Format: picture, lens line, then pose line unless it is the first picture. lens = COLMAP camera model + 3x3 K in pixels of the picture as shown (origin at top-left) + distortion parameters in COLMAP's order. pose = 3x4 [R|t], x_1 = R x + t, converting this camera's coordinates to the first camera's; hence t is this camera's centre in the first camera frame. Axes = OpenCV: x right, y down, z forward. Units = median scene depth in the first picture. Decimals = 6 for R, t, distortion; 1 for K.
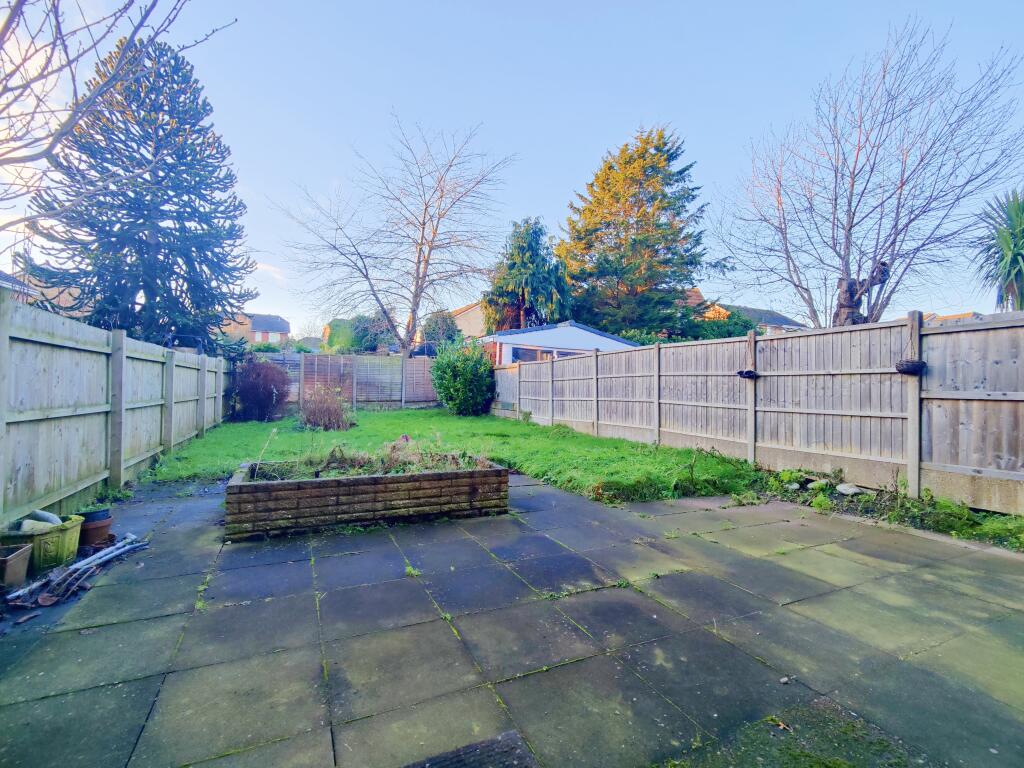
lens RADIAL K [[443.8, 0, 509.4], [0, 443.8, 386.1], [0, 0, 1]] dist [0.029758, -0.024657]
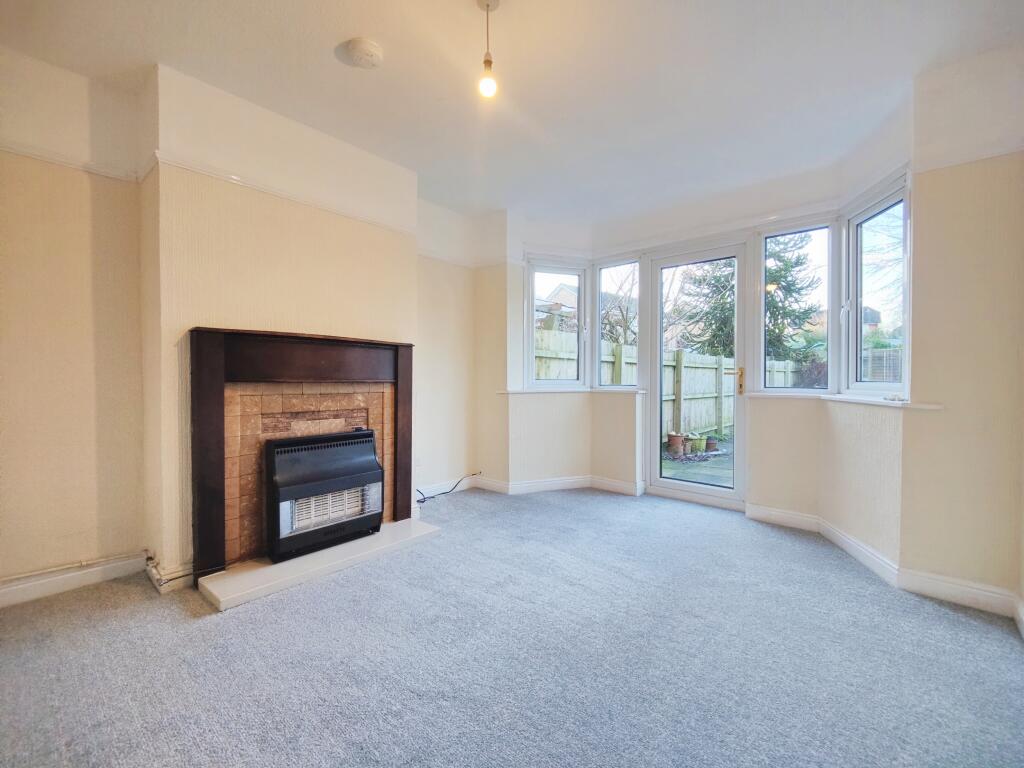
lens RADIAL K [[443.8, 0, 509.4], [0, 443.8, 386.1], [0, 0, 1]] dist [0.029758, -0.024657]
pose [[0.384200, 0.001209, -0.923249, 0.270741], [0.011914, 0.999909, 0.006267, -0.006499], [0.923173, -0.013407, 0.384151, -0.285666]]
